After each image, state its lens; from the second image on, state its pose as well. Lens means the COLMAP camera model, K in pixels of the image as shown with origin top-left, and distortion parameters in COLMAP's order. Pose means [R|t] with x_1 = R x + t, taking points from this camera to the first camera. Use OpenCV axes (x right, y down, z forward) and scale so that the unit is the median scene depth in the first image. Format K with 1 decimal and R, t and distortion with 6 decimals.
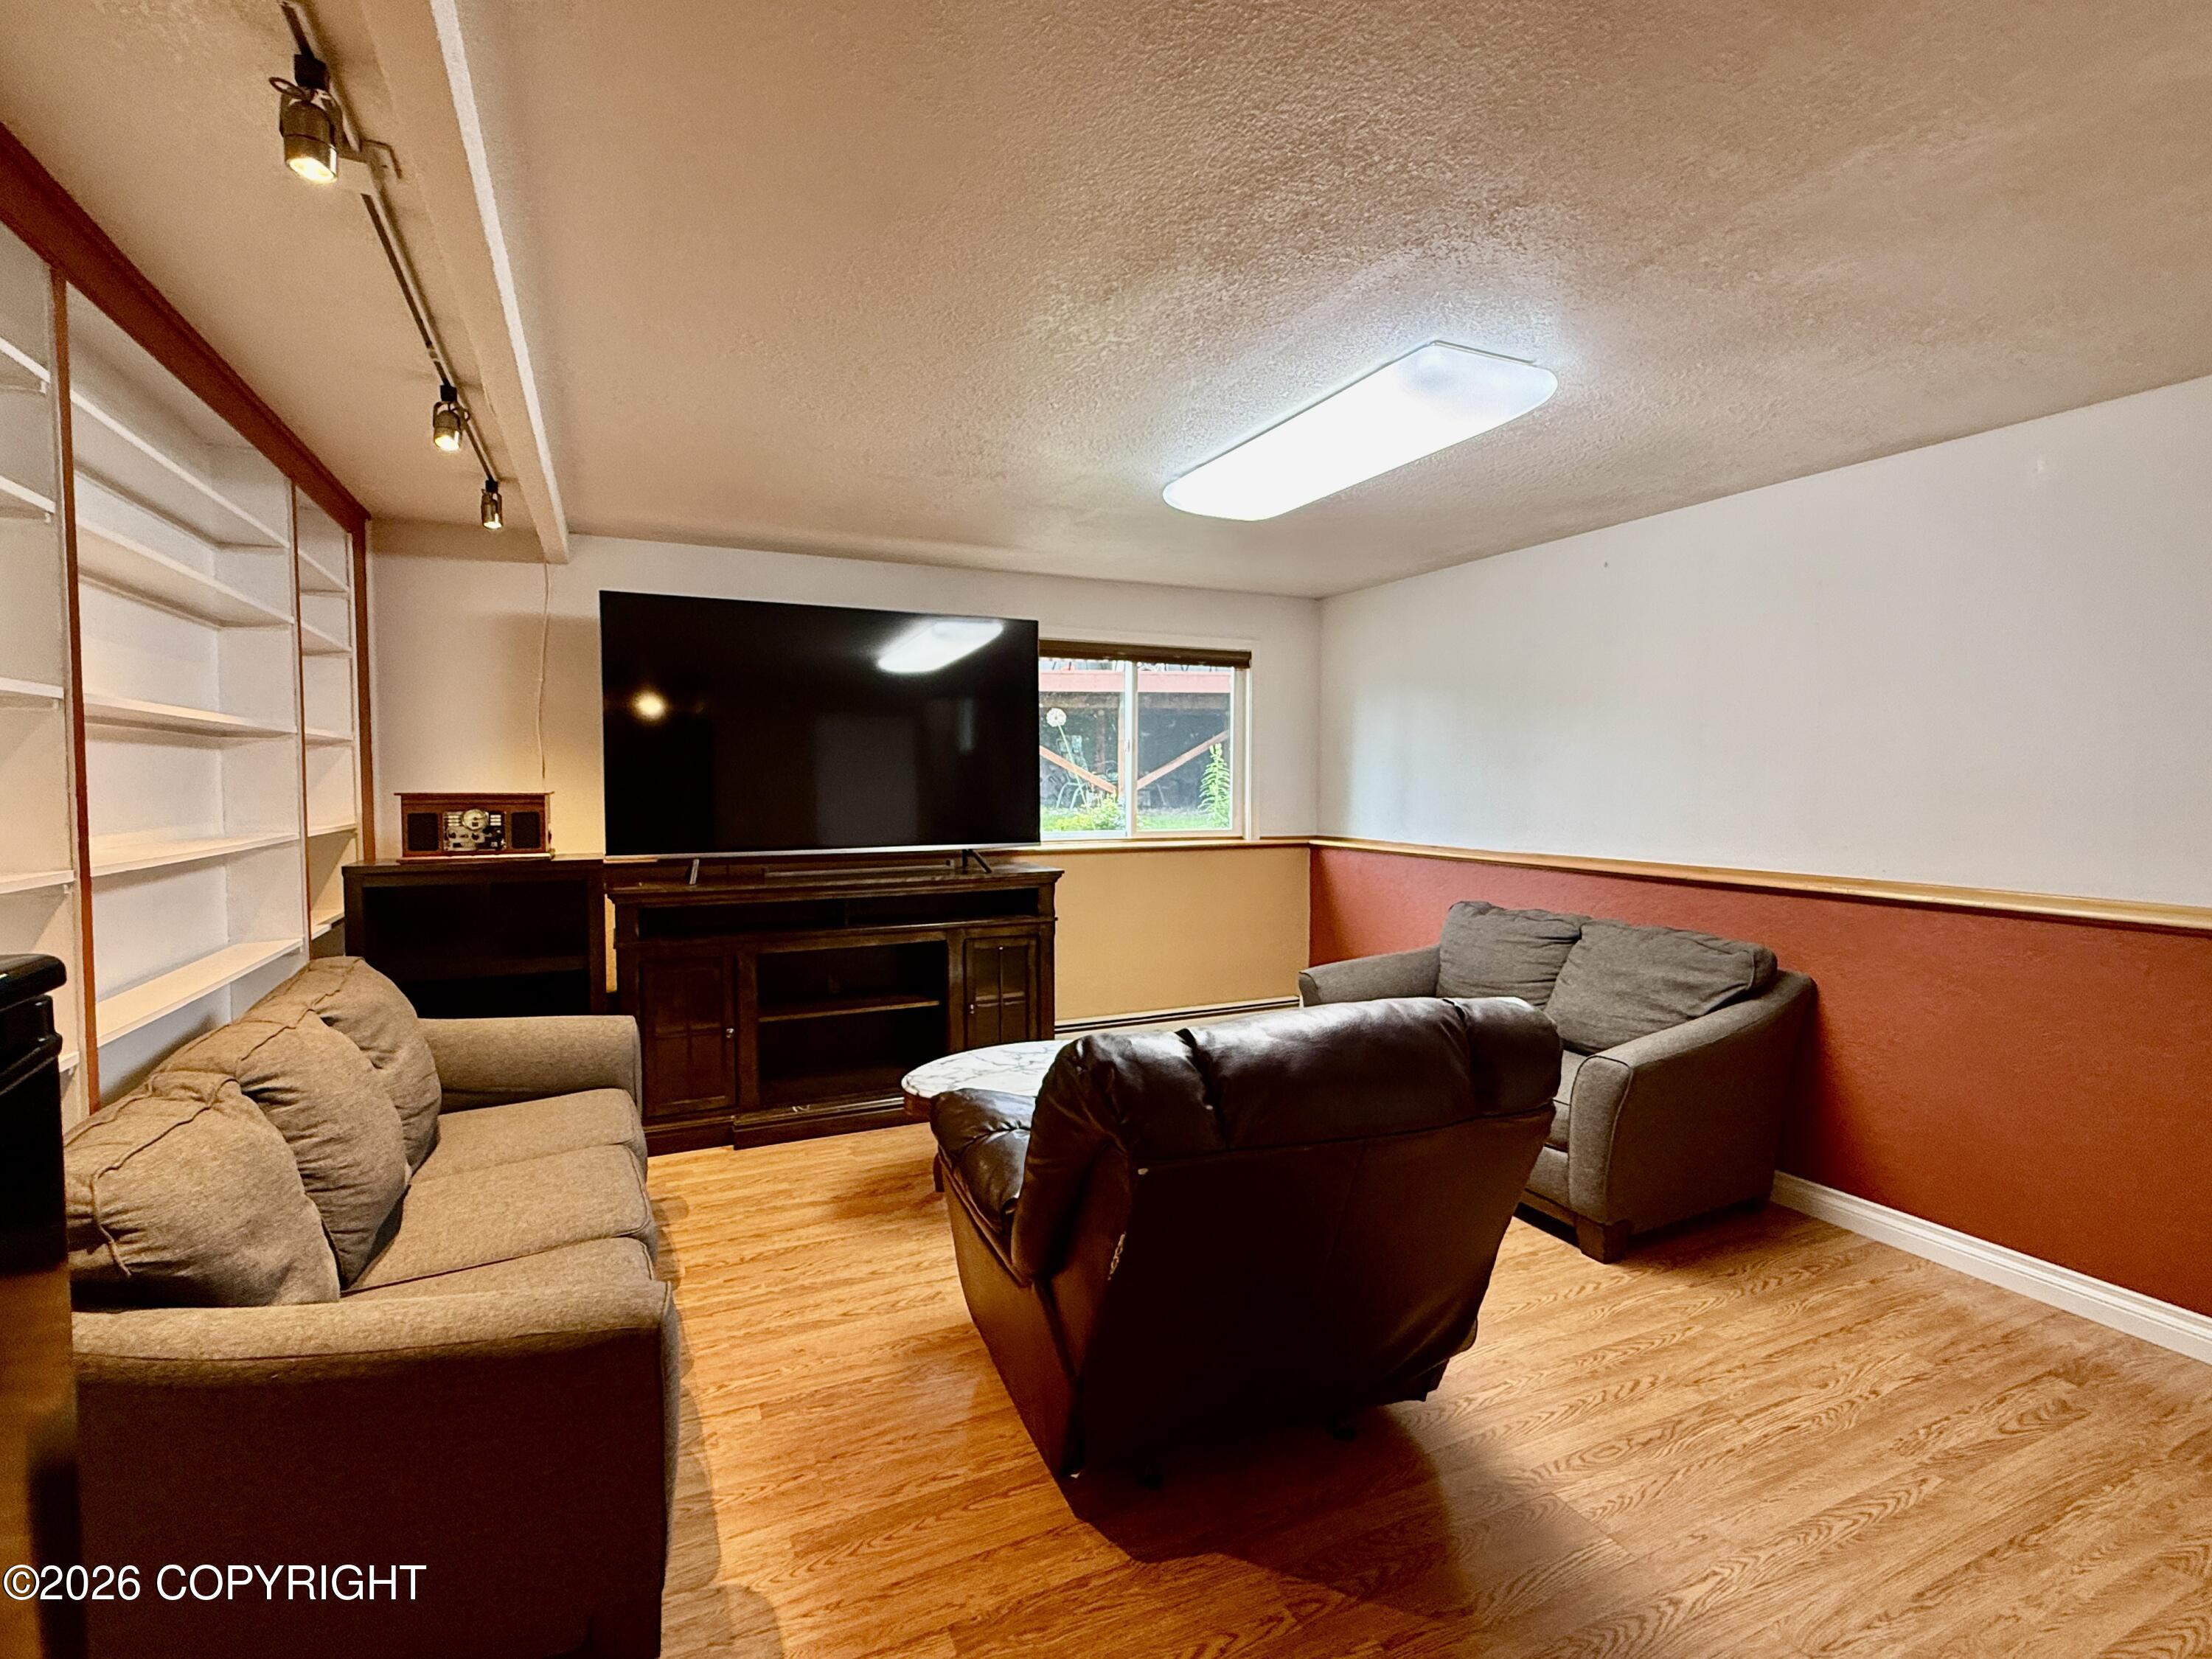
lens RADIAL K [[1039.3, 0, 1092.8], [0, 1039.3, 825.0], [0, 0, 1]] dist [0.001212, -0.000216]
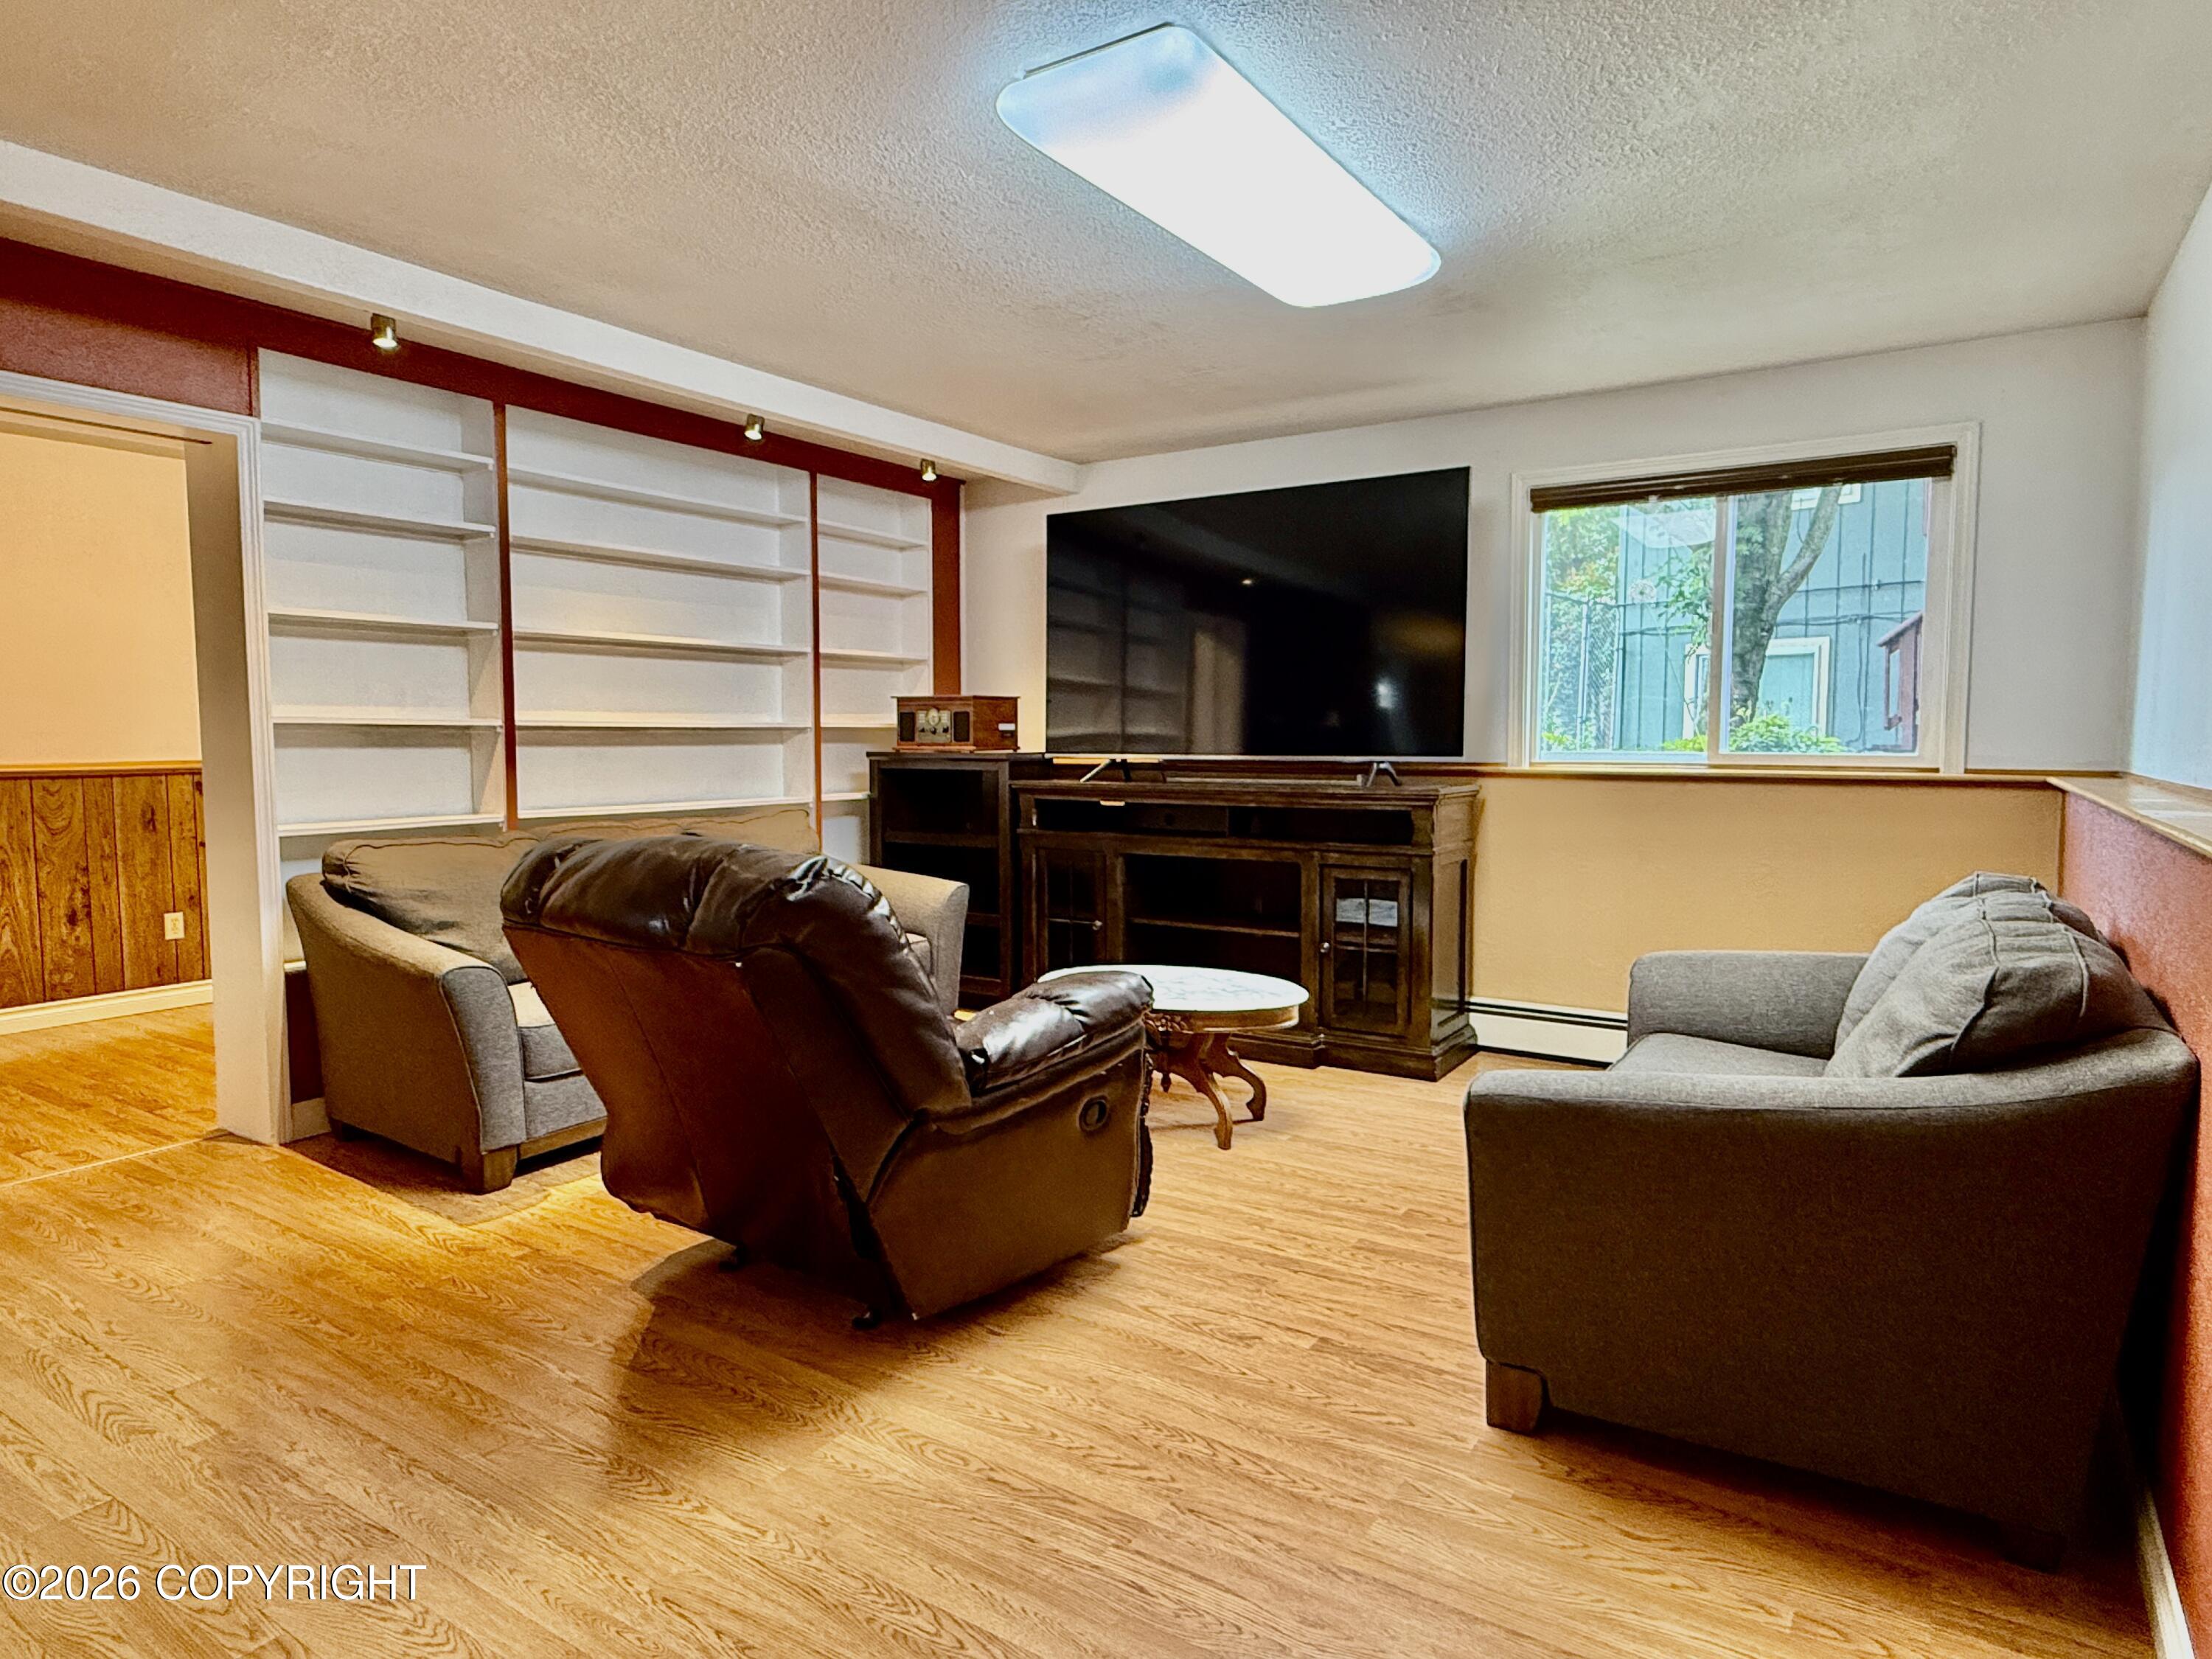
lens RADIAL K [[1299.1, 0, 1098.8], [0, 1299.1, 828.5], [0, 0, 1]] dist [-0.000683, 0.001446]
pose [[0.526307, 0.062076, -0.848025, 1.056944], [-0.037462, 0.998056, 0.049809, 0.054016], [0.849469, 0.005554, 0.527610, 0.440568]]
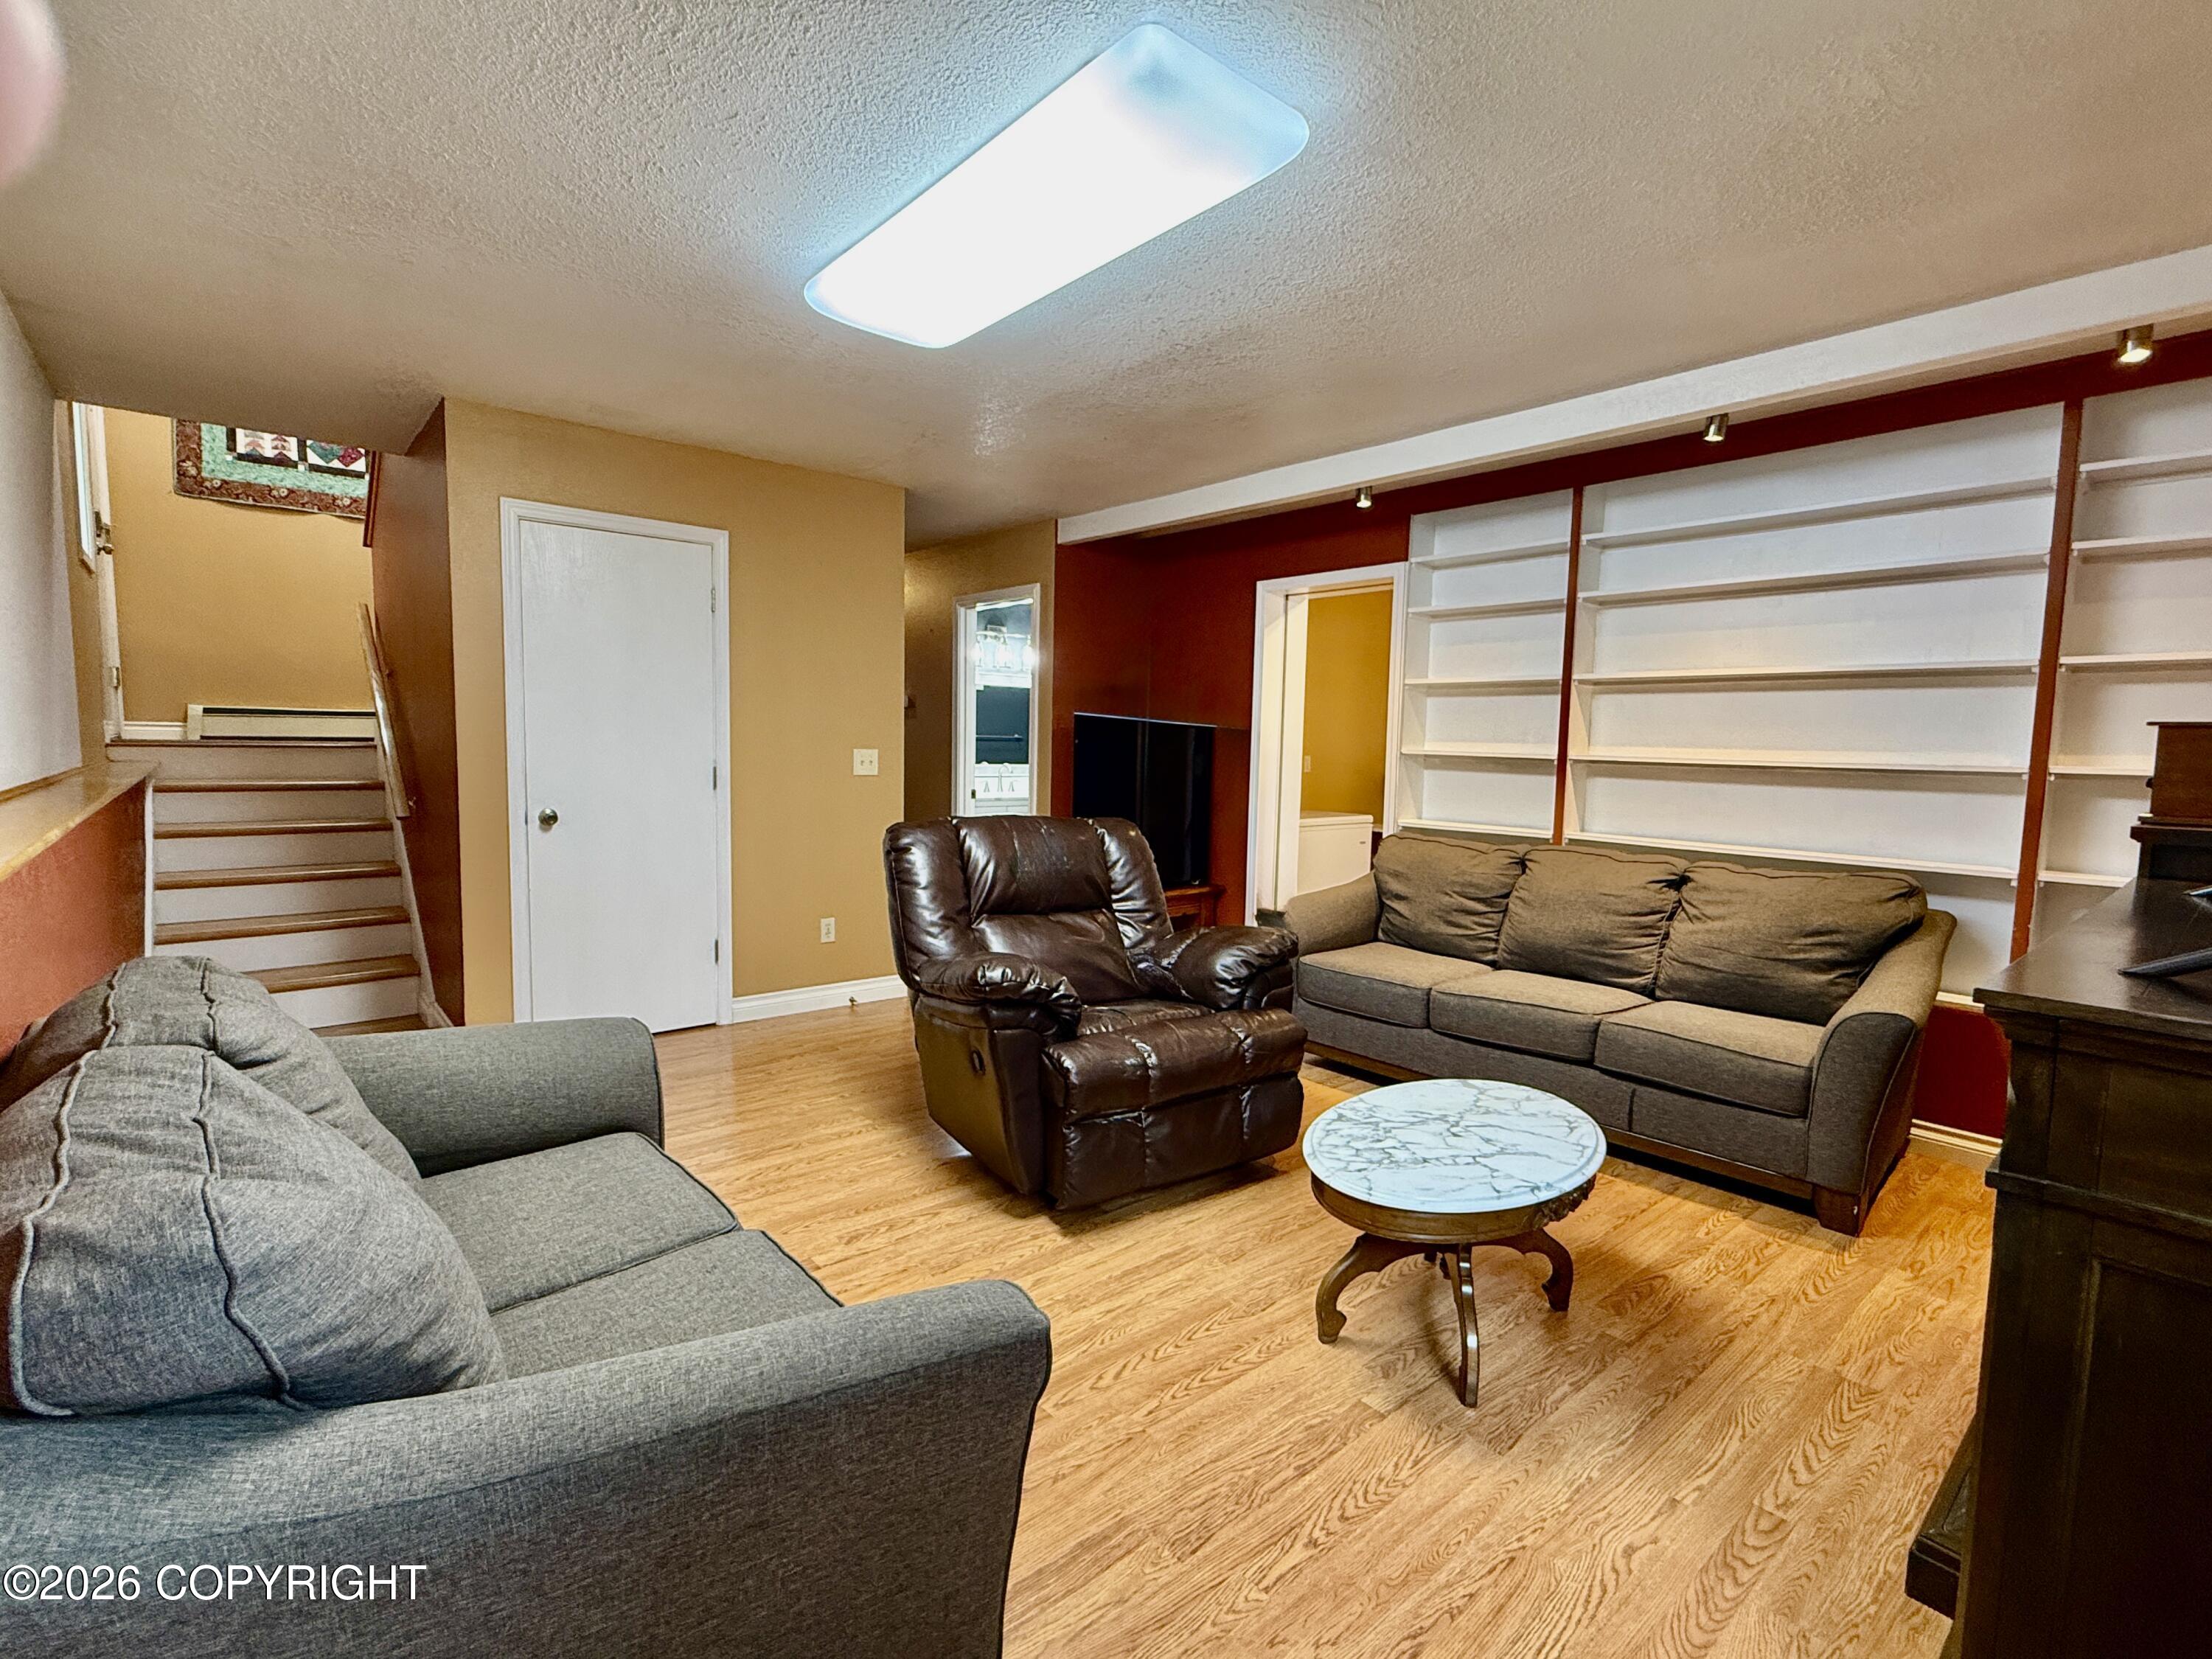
lens RADIAL K [[1039.3, 0, 1102.7], [0, 1039.3, 821.6], [0, 0, 1]] dist [0.001212, -0.000216]
pose [[-0.963701, -0.004496, -0.266947, 0.389440], [-0.037774, 0.992097, 0.119655, -0.029191], [0.264299, 0.125395, -0.956254, 1.903850]]
